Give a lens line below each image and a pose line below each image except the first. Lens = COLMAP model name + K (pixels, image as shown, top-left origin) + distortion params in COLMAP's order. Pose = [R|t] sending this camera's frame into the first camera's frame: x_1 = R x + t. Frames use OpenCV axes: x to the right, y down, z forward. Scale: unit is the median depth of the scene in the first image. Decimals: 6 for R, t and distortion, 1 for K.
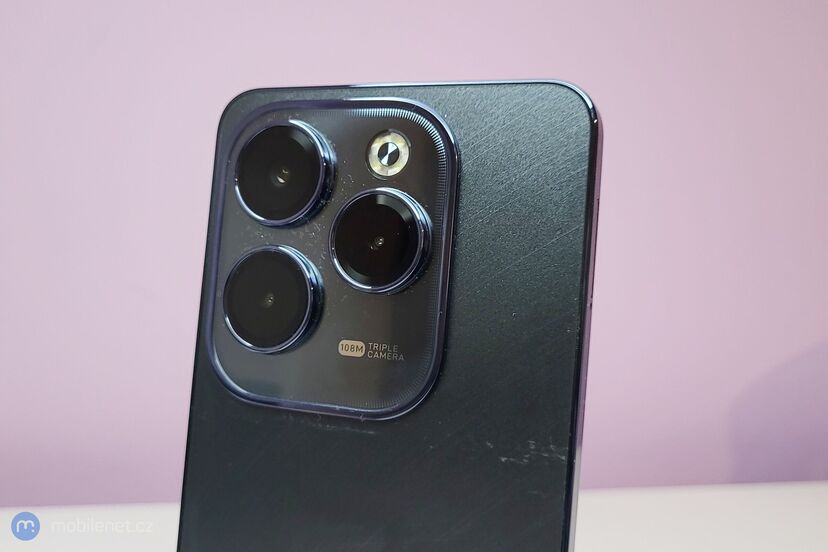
lens RADIAL K [[616.4, 0, 413.2], [0, 616.4, 277.4], [0, 0, 1]] dist [0.000433, 0.000348]
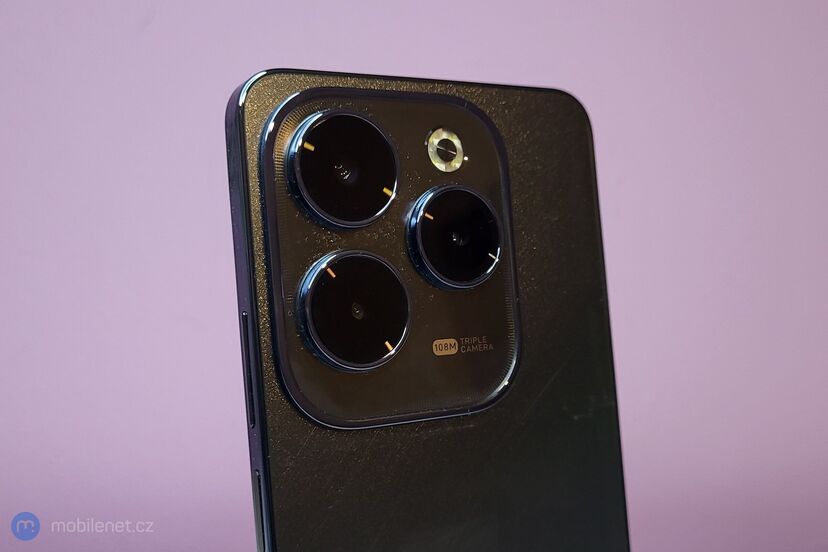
lens RADIAL K [[616.4, 0, 414.4], [0, 616.4, 274.4], [0, 0, 1]] dist [0.000433, 0.000348]
pose [[0.796301, -0.106320, 0.595483, -0.717785], [0.093066, 0.994245, 0.053066, -0.057871], [-0.597698, 0.013162, 0.801613, 0.237574]]
